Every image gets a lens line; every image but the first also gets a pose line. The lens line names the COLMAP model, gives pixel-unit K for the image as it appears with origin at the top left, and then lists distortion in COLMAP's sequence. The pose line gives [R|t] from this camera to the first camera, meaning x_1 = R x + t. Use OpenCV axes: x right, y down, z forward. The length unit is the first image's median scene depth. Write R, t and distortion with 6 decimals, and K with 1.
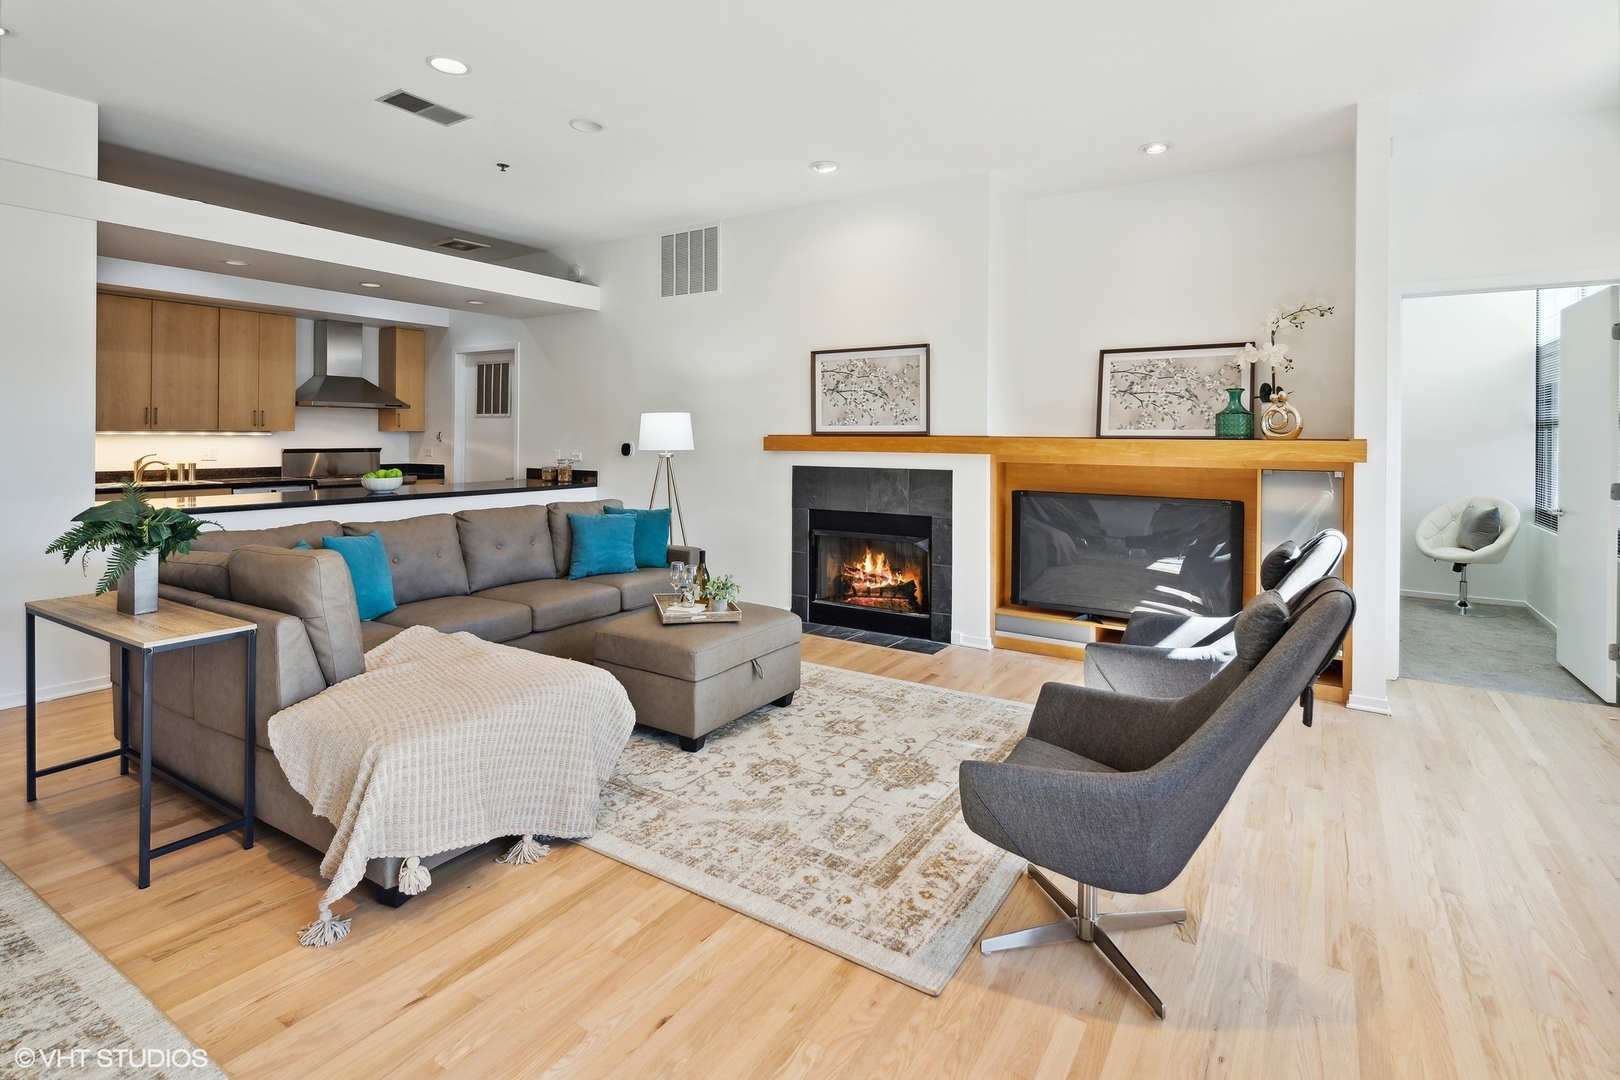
lens RADIAL K [[785.4, 0, 814.8], [0, 785.4, 439.4], [0, 0, 1]] dist [0.012211, 0.000693]
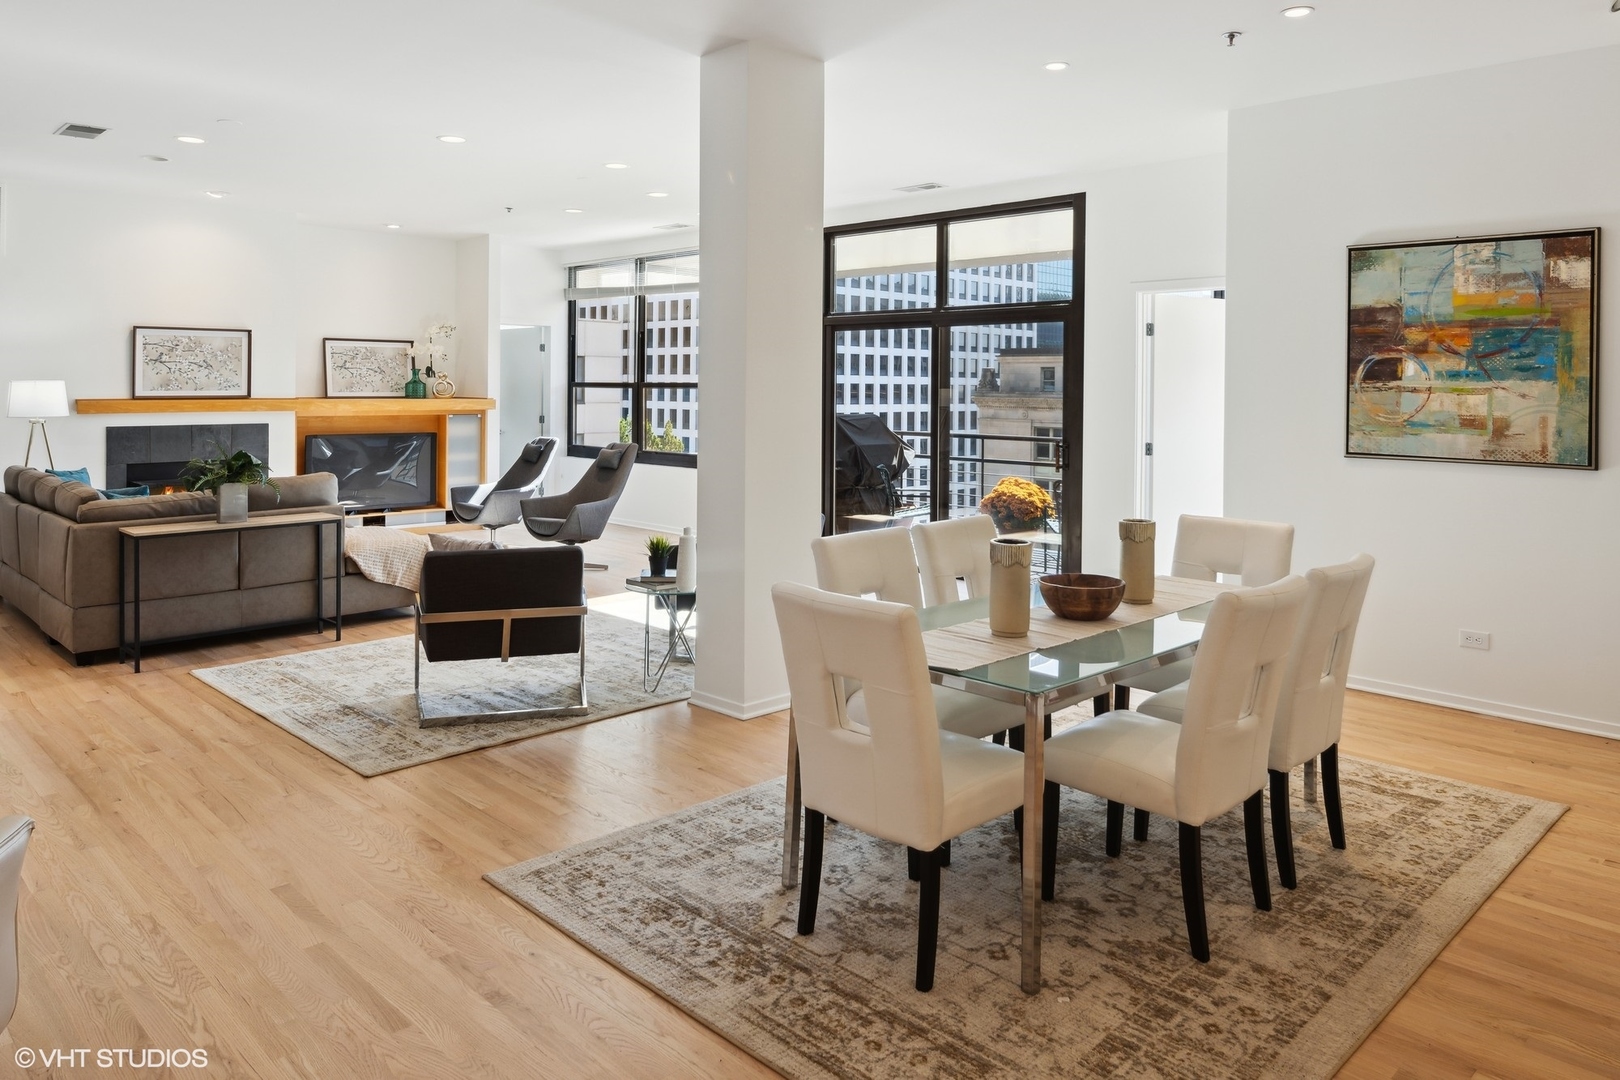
lens RADIAL K [[1100.9, 0, 789.5], [0, 1100.9, 385.5], [0, 0, 1]] dist [-0.000191, -0.008517]
pose [[0.242630, -0.005516, 0.970103, -1.449680], [-0.002487, 0.999977, 0.006308, -0.040962], [-0.970116, -0.003944, 0.242611, -0.343548]]
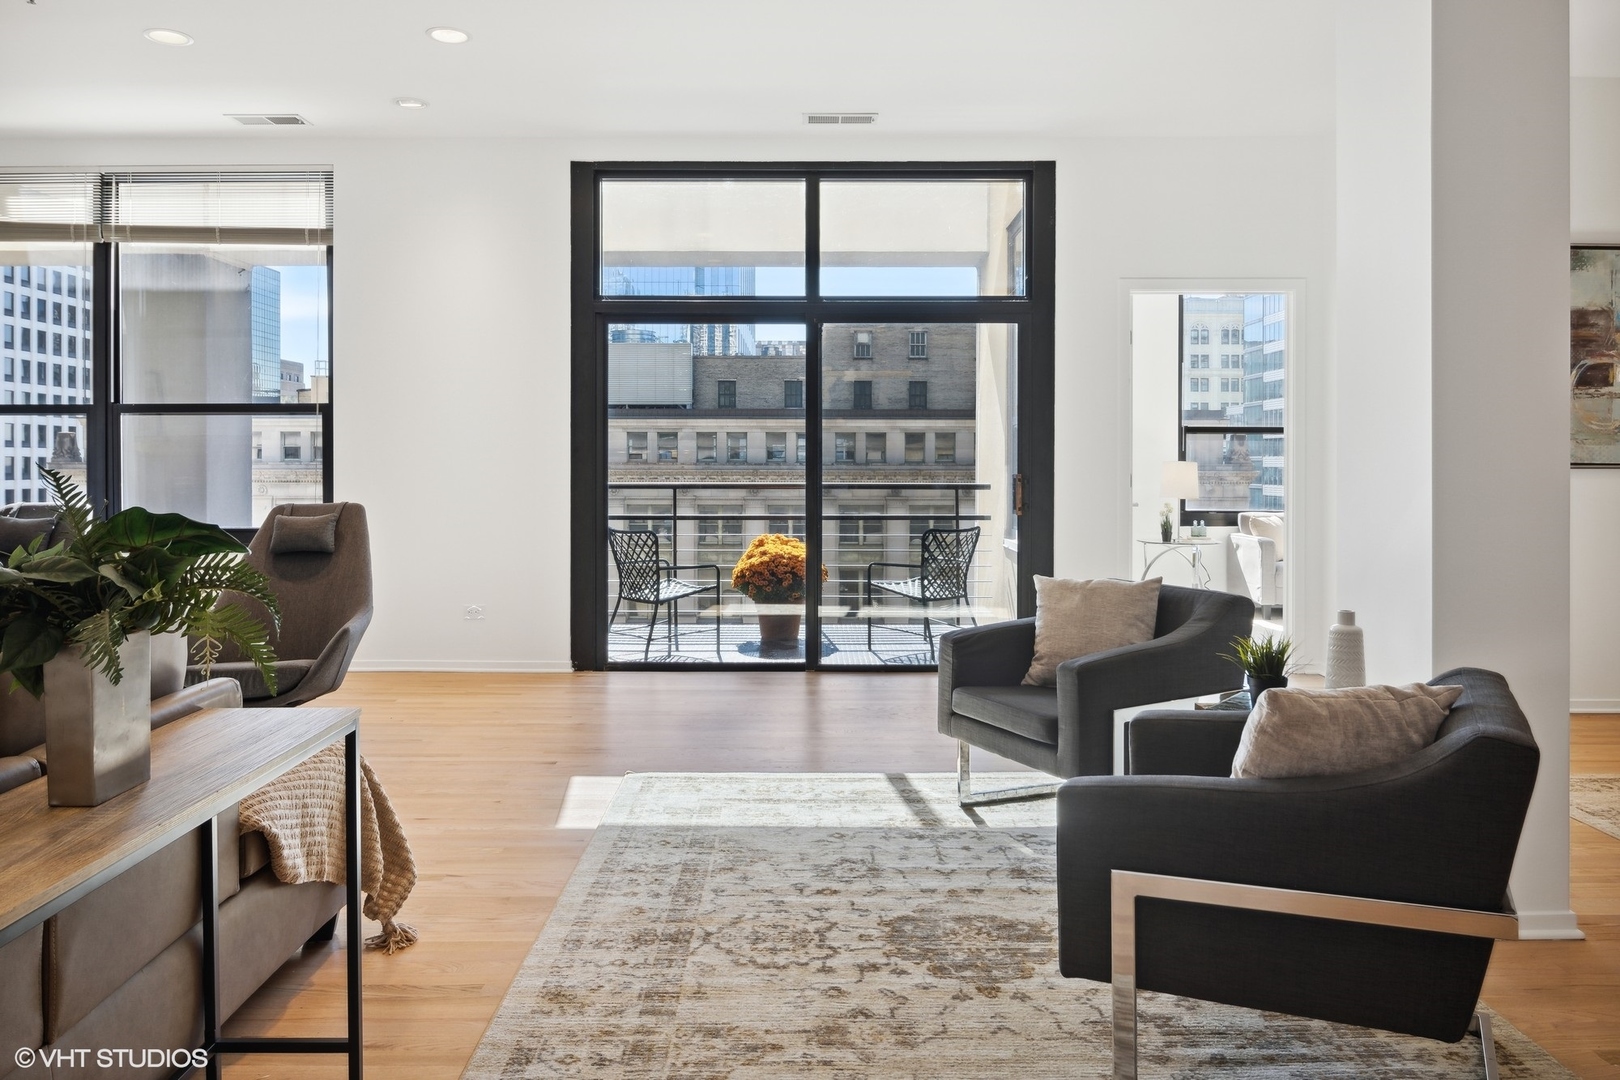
lens RADIAL K [[1147.3, 0, 796.0], [0, 1147.3, 467.0], [0, 0, 1]] dist [-0.008323, -0.000064]
pose [[-0.520337, -0.011849, 0.853879, -0.813958], [-0.002577, 0.999921, 0.012305, 0.021605], [-0.853957, 0.004202, -0.520326, 0.521676]]
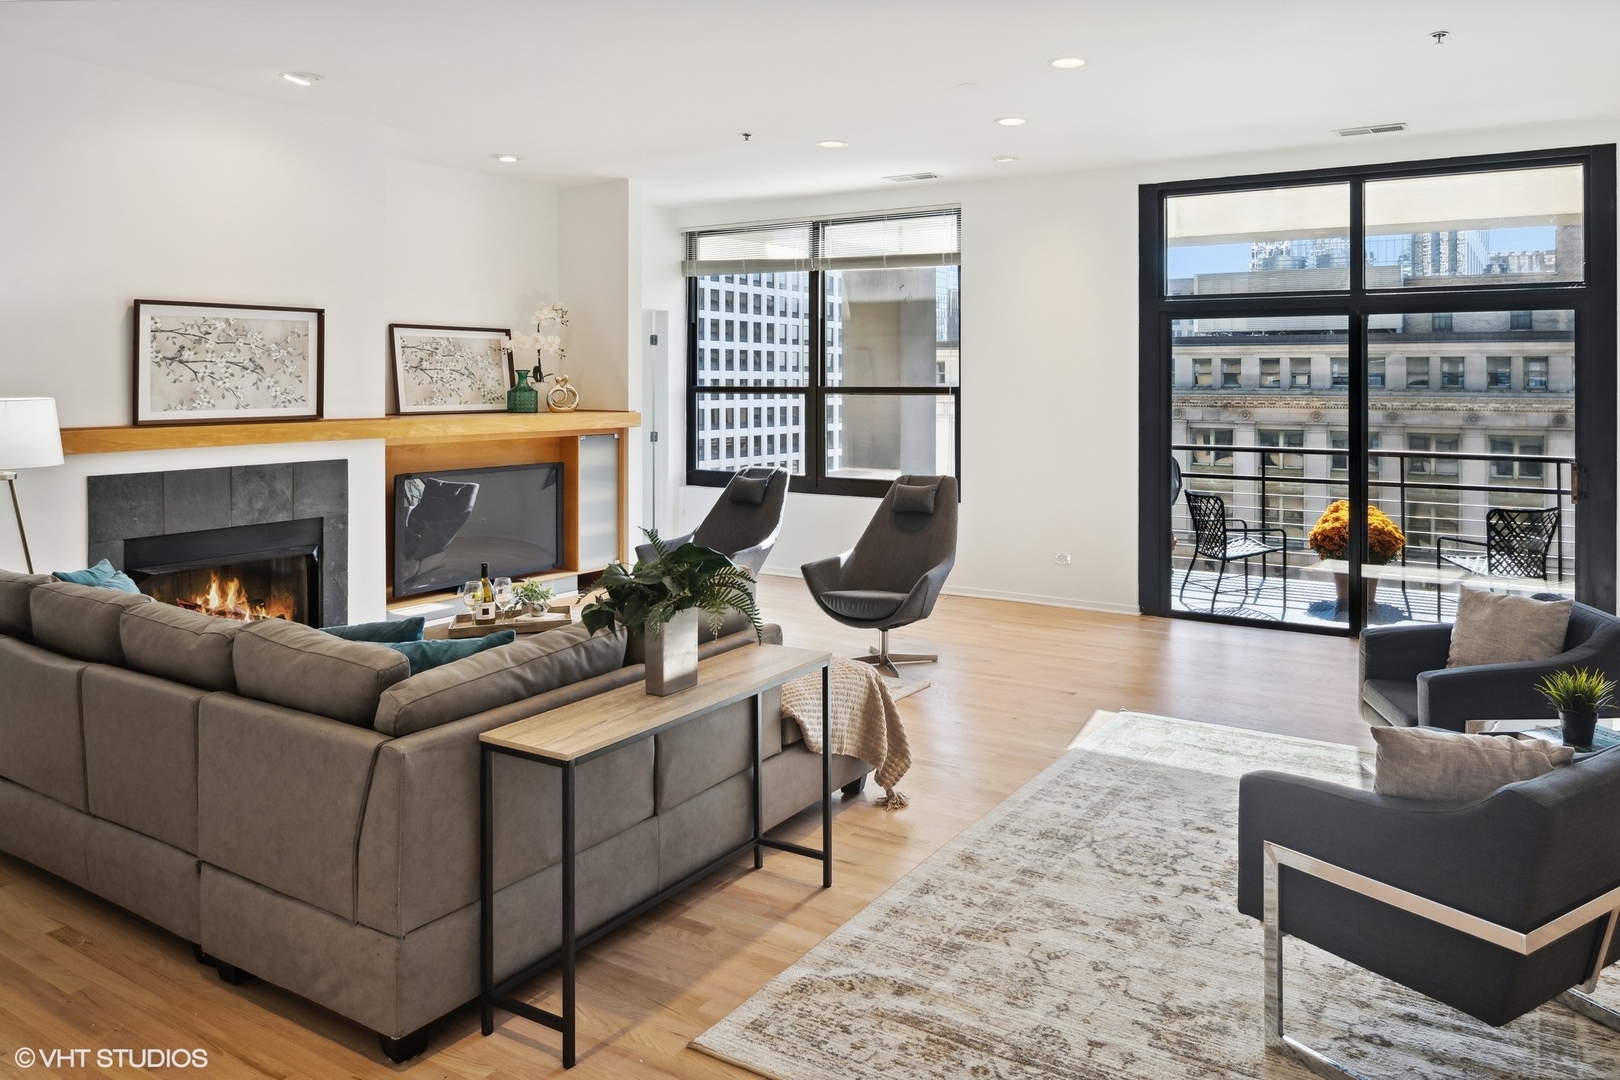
lens RADIAL K [[1106.2, 0, 920.1], [0, 1106.2, 377.4], [0, 0, 1]] dist [0.008153, -0.013422]
pose [[-0.032449, -0.004165, 0.999465, -1.042704], [0.001831, 0.999989, 0.004226, -0.053405], [-0.999472, 0.001967, -0.032441, 0.408965]]
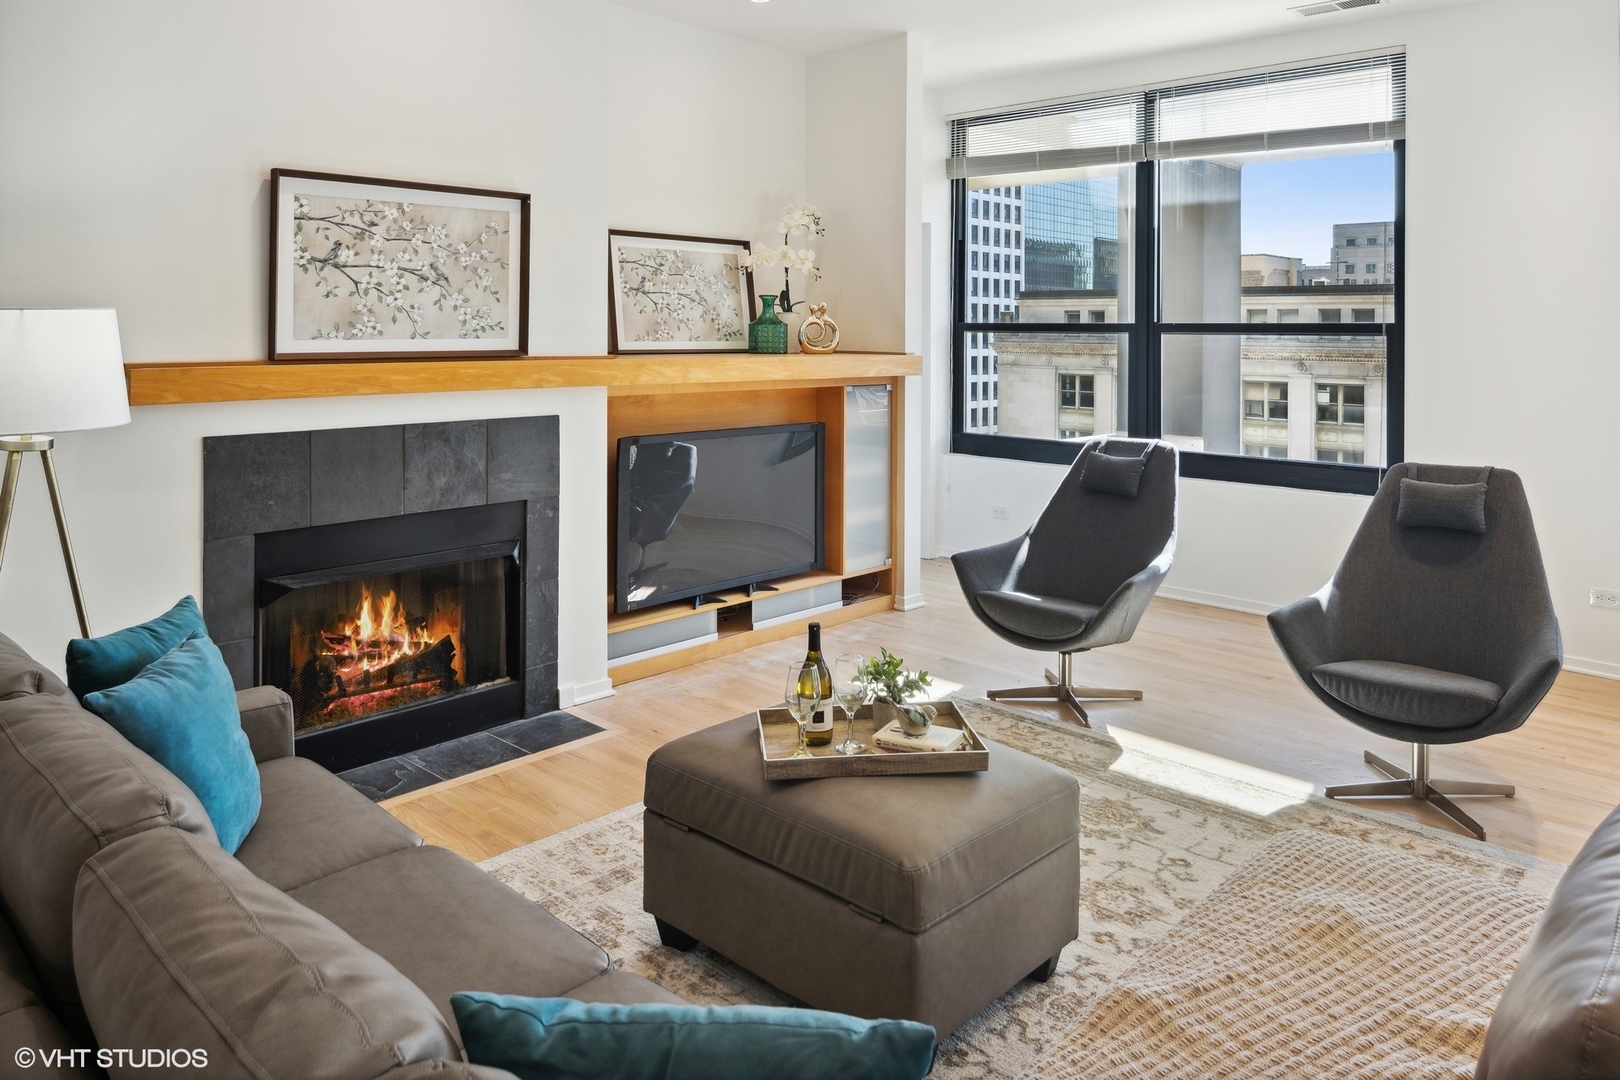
lens RADIAL K [[1100.8, 0, 801.0], [0, 1100.8, 332.0], [0, 0, 1]] dist [-0.004780, -0.000978]
pose [[0.196383, -0.007259, 0.980500, -0.591313], [-0.004213, 0.999957, 0.008247, -0.030409], [-0.980518, -0.005751, 0.196344, 0.652833]]
